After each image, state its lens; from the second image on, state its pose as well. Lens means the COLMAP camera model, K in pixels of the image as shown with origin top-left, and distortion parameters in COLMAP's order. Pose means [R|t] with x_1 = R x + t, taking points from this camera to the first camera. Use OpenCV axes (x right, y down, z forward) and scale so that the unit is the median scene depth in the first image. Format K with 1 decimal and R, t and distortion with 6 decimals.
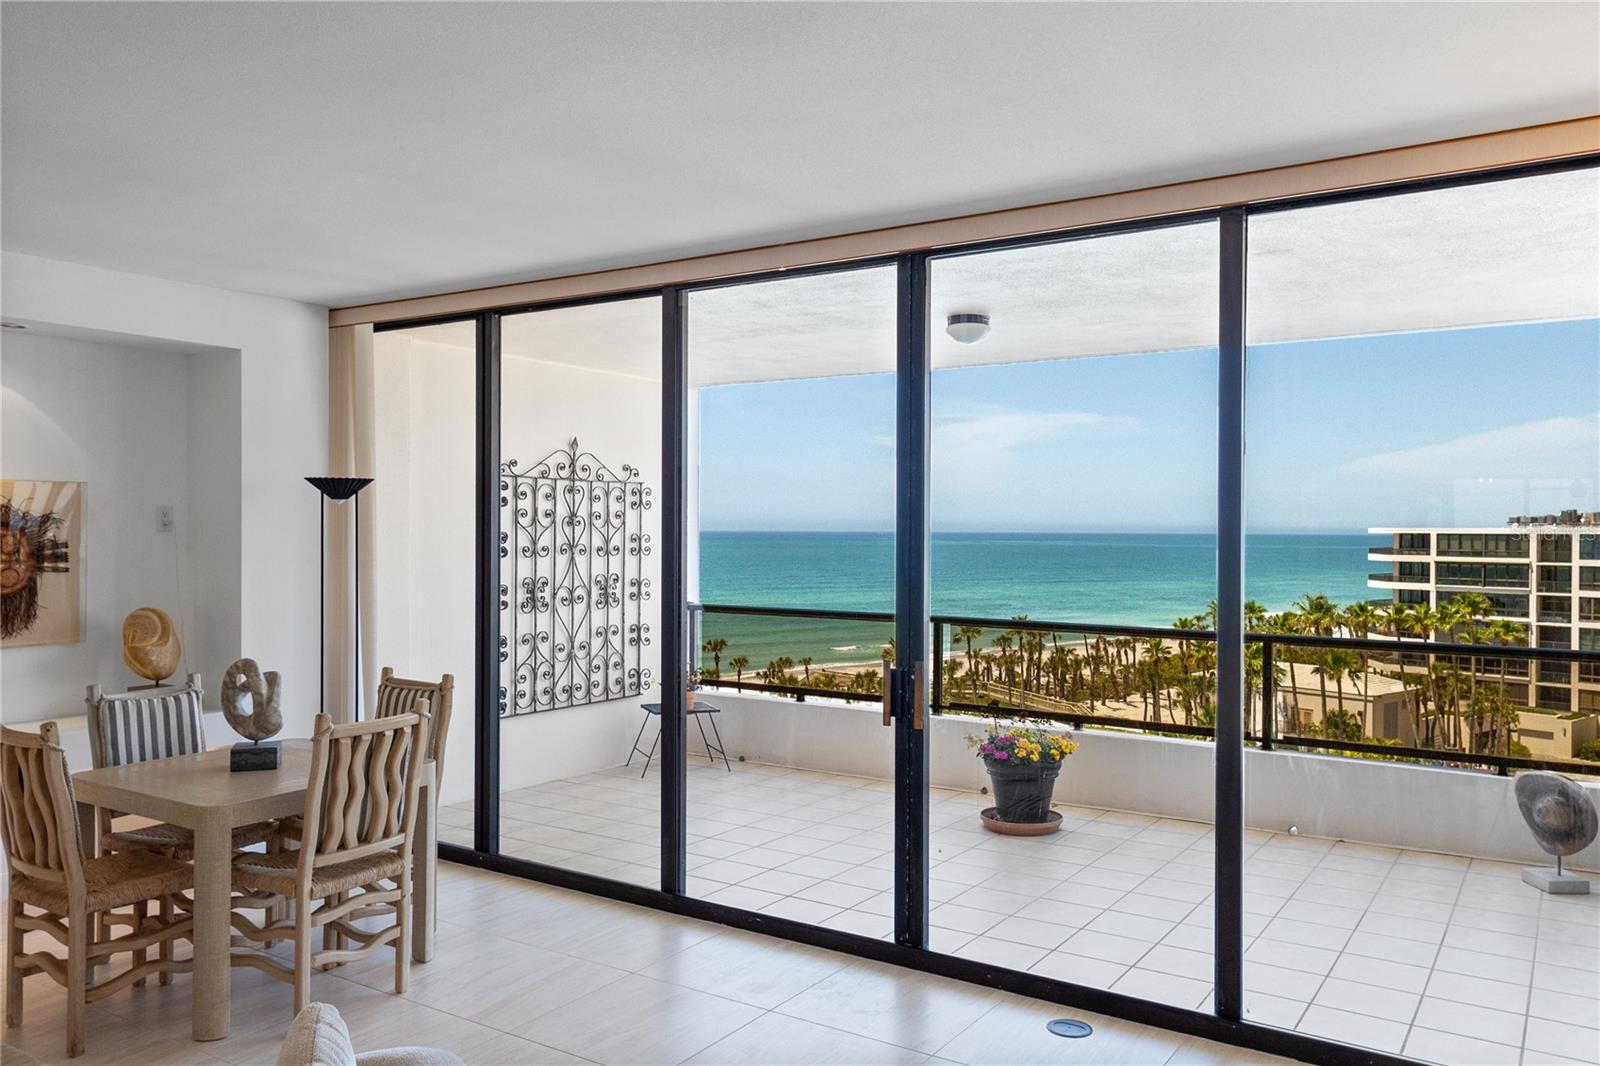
lens RADIAL K [[1201.8, 0, 795.4], [0, 1201.8, 527.6], [0, 0, 1]] dist [0.016362, -0.003999]
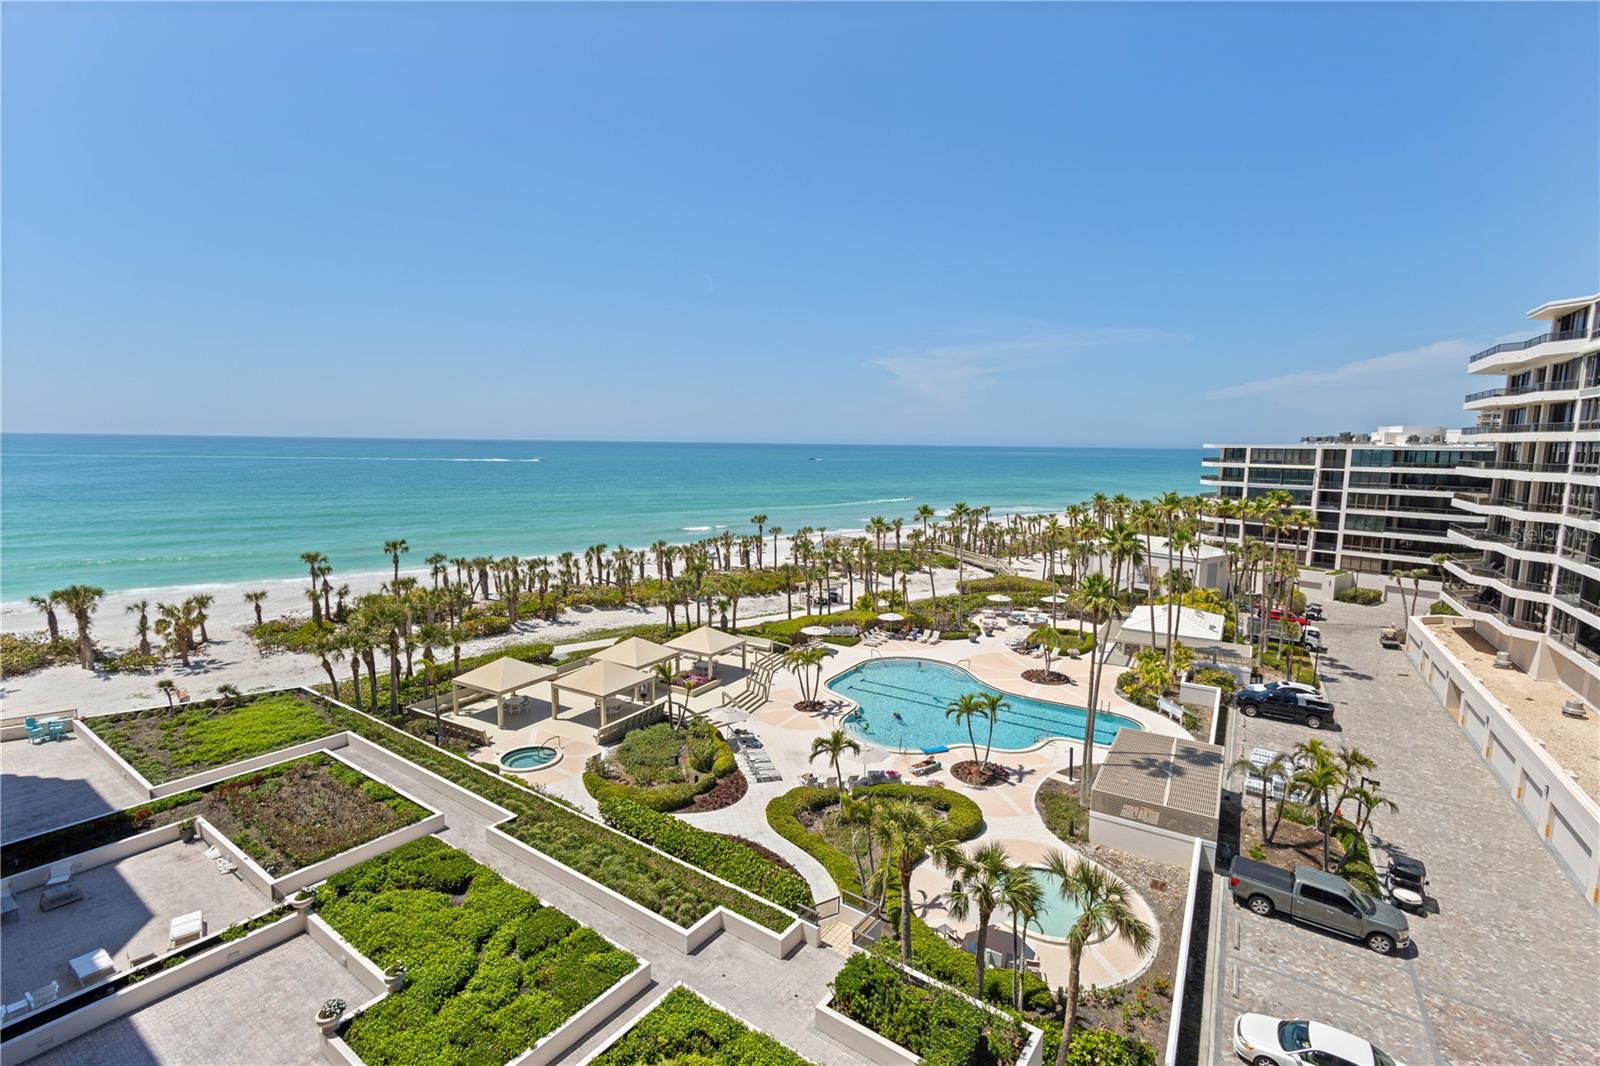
lens RADIAL K [[743.7, 0, 802.2], [0, 743.7, 529.9], [0, 0, 1]] dist [0.005923, 0.001716]
pose [[0.999208, 0.011810, -0.038001, 0.022305], [-0.007244, 0.992970, 0.118140, 0.000545], [0.039129, -0.117772, 0.992270, 0.070335]]
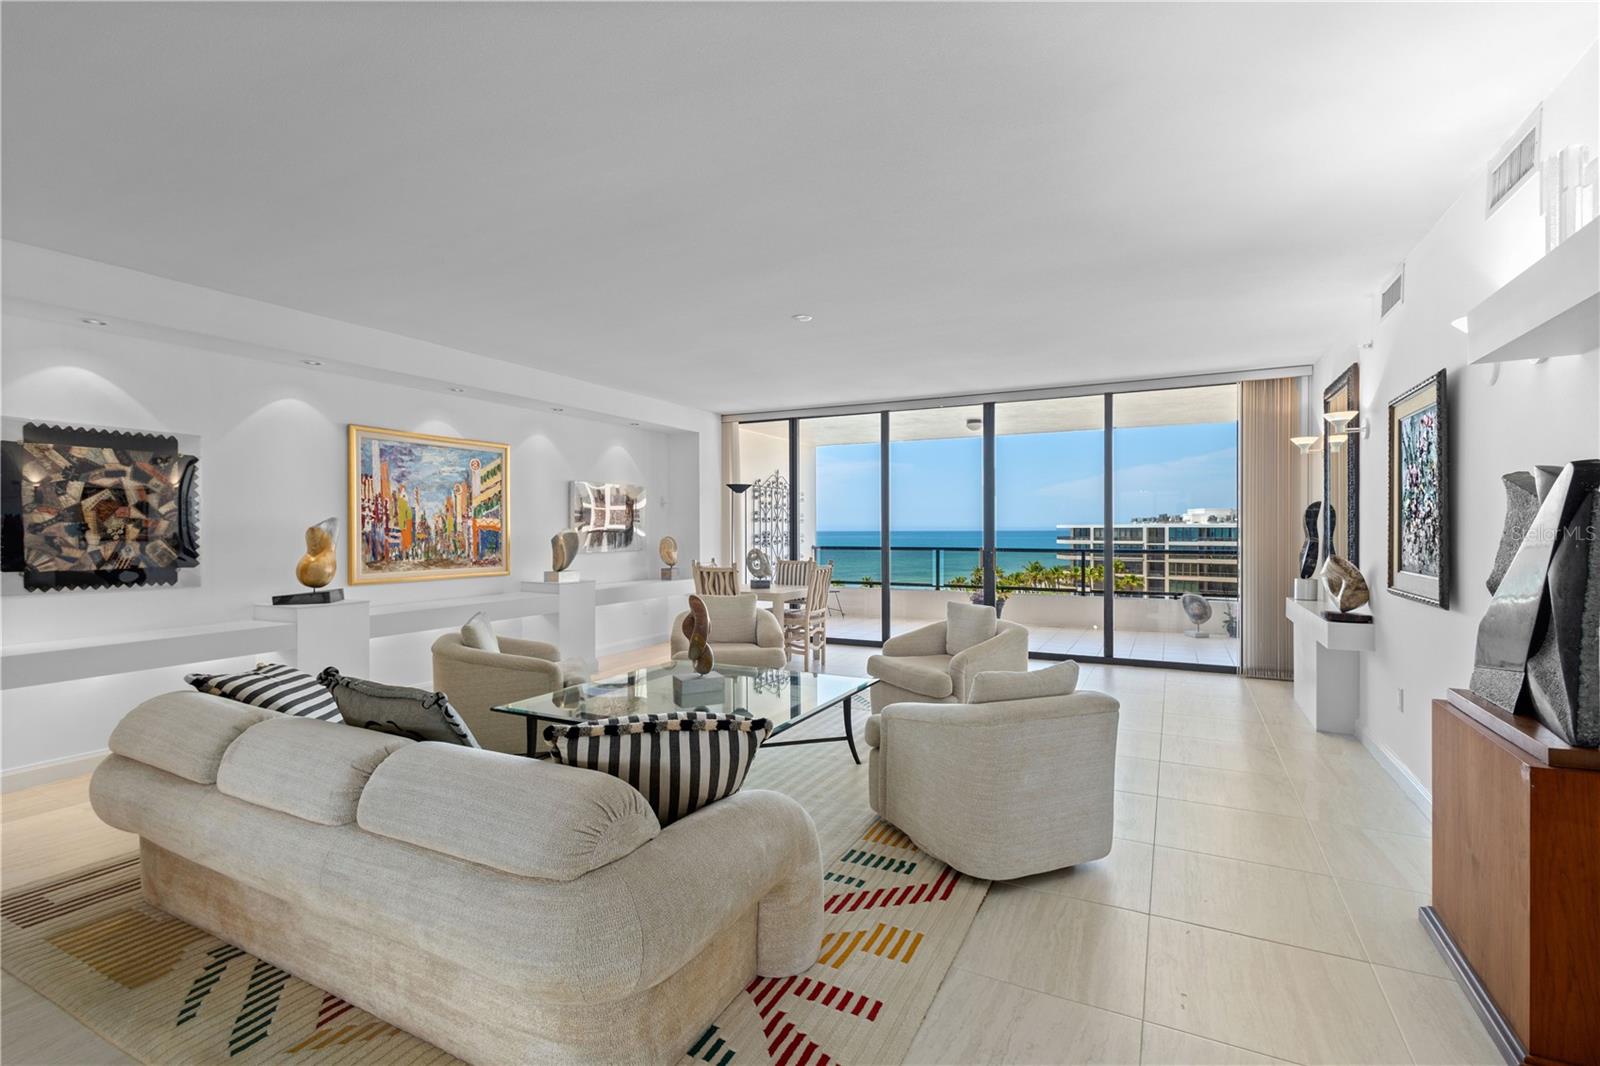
lens RADIAL K [[735.2, 0, 796.7], [0, 735.2, 526.5], [0, 0, 1]] dist [0.009619, -0.001618]
pose [[0.993785, -0.007705, 0.111049, -0.024070], [0.008100, 0.999962, -0.003109, 0.002865], [-0.111021, 0.003990, 0.993810, -0.029125]]
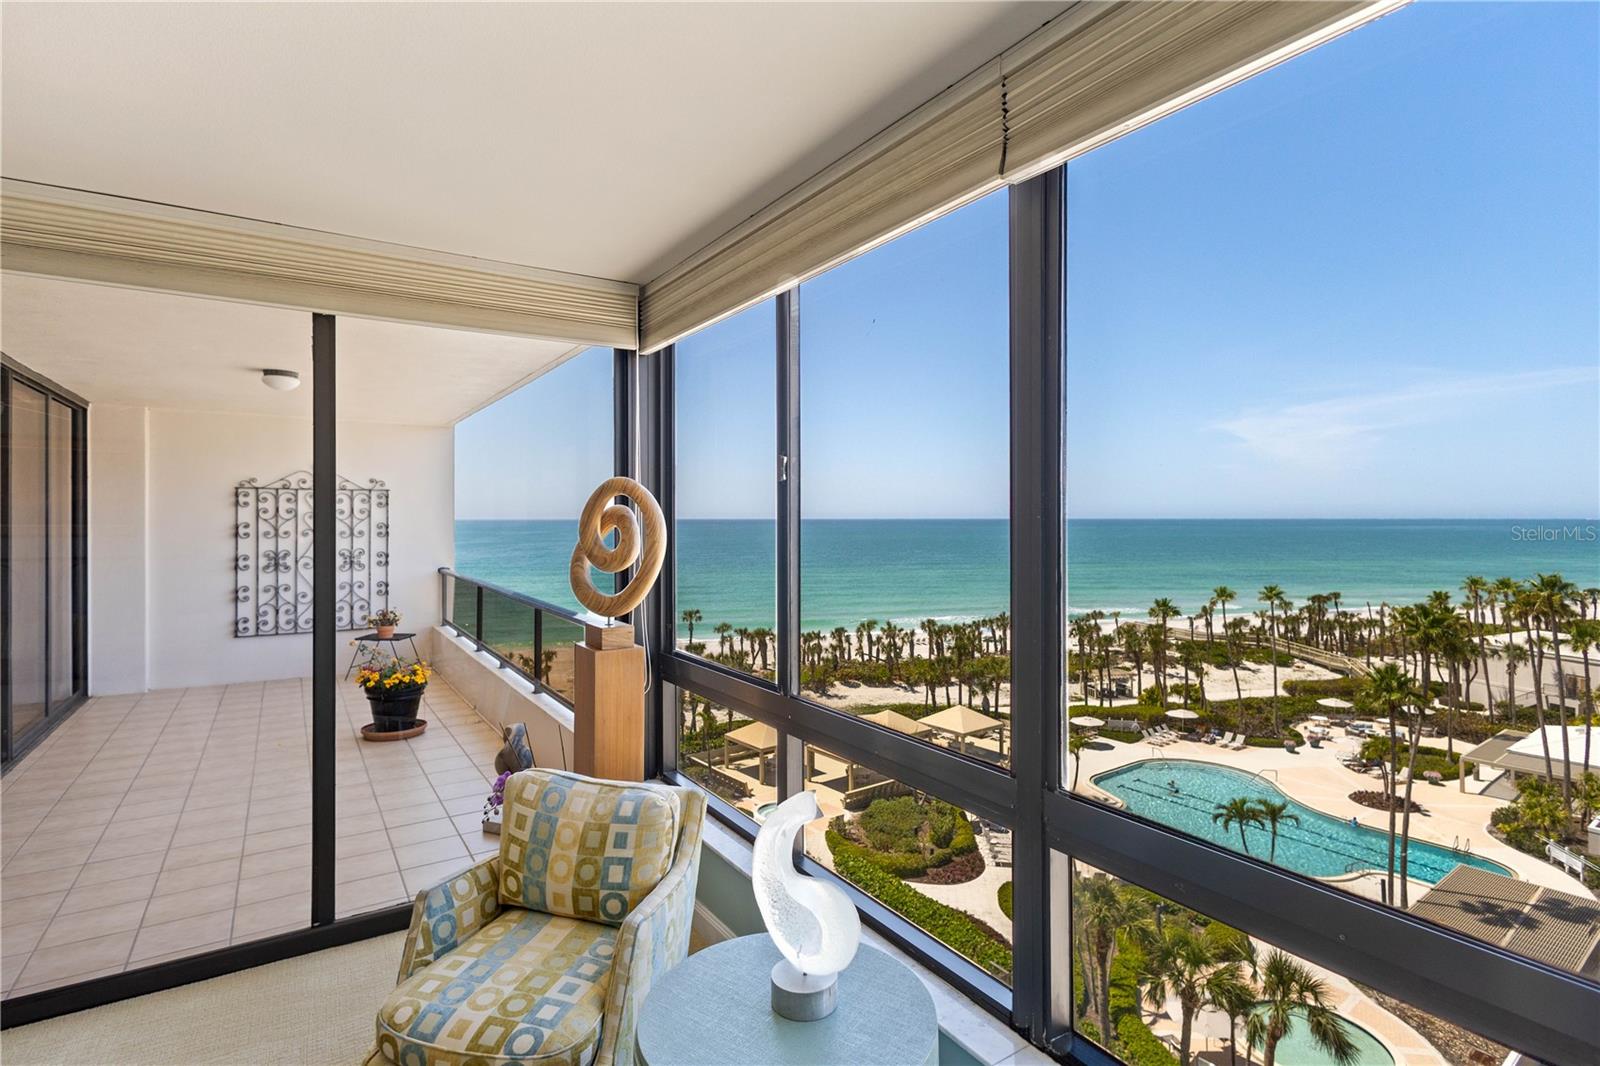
lens RADIAL K [[805.4, 0, 808.7], [0, 805.4, 511.0], [0, 0, 1]] dist [0.014910, -0.001091]
pose [[0.915336, -0.011422, -0.402528, 0.067368], [0.008066, 0.999917, -0.010032, 0.000377], [0.402610, 0.005936, 0.915353, 0.022564]]
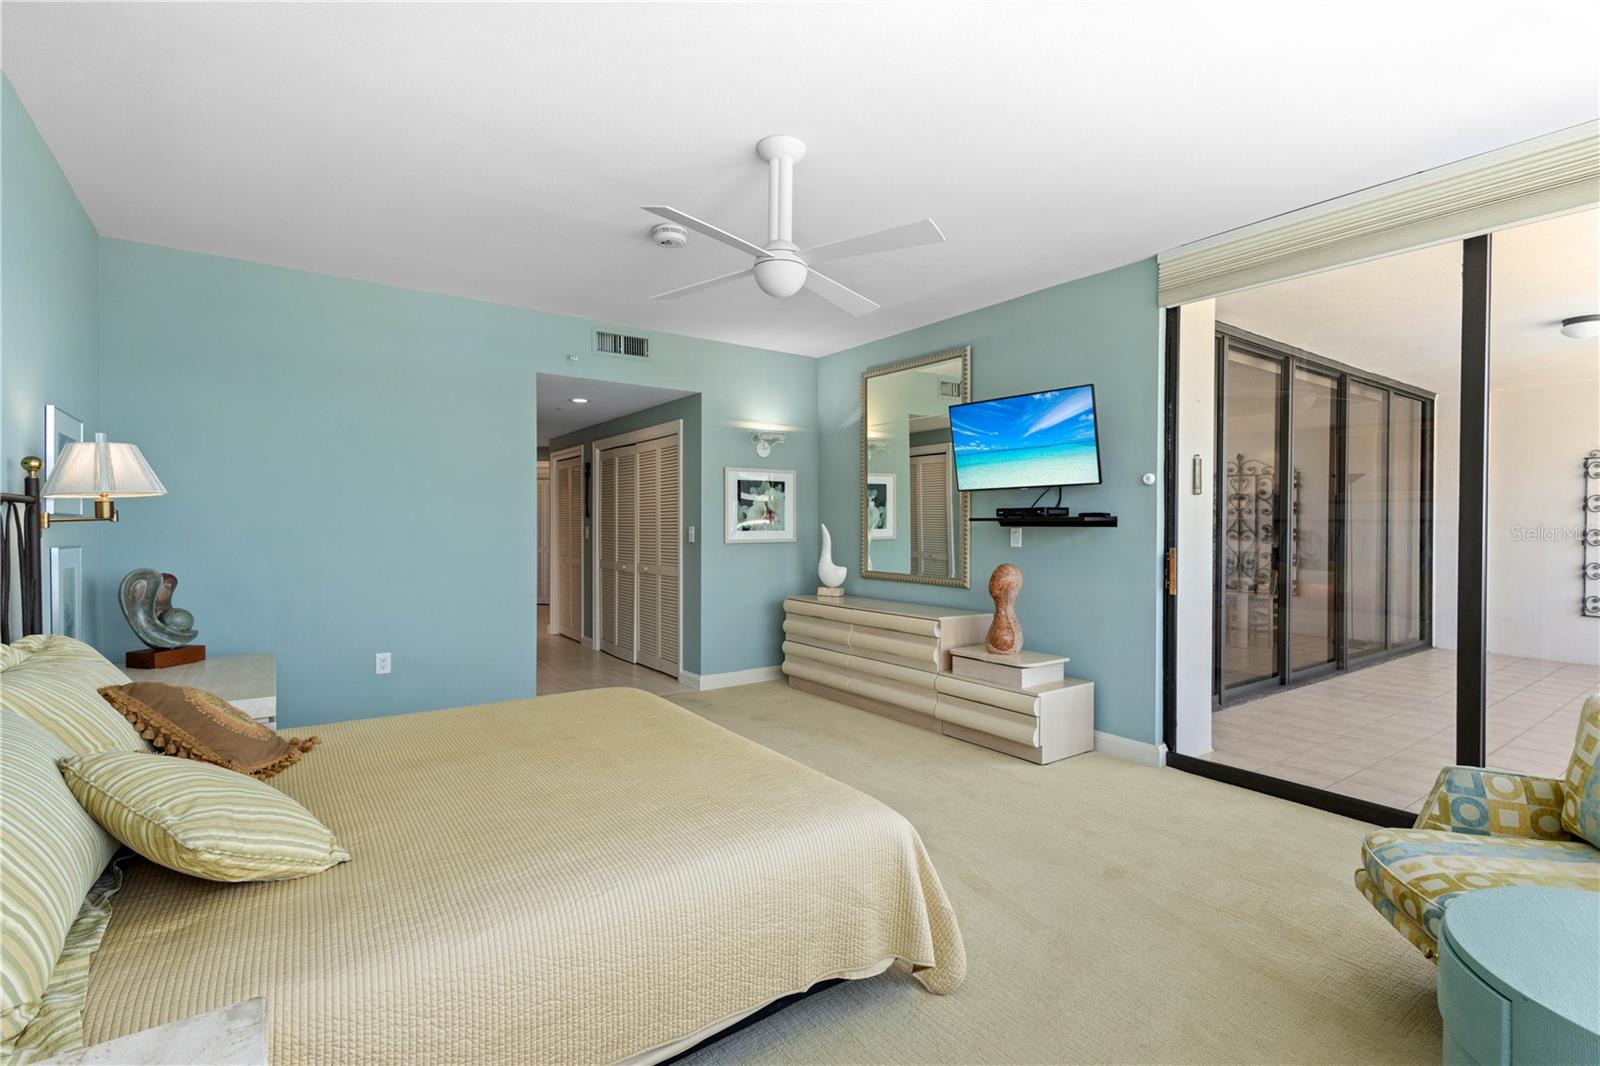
lens RADIAL K [[737.5, 0, 791.9], [0, 737.5, 536.9], [0, 0, 1]] dist [0.002248, 0.000161]
pose [[-0.364252, 0.005688, -0.931283, 0.075163], [-0.006619, 0.999940, 0.008697, 0.004159], [0.931277, 0.009332, -0.364193, 0.029348]]
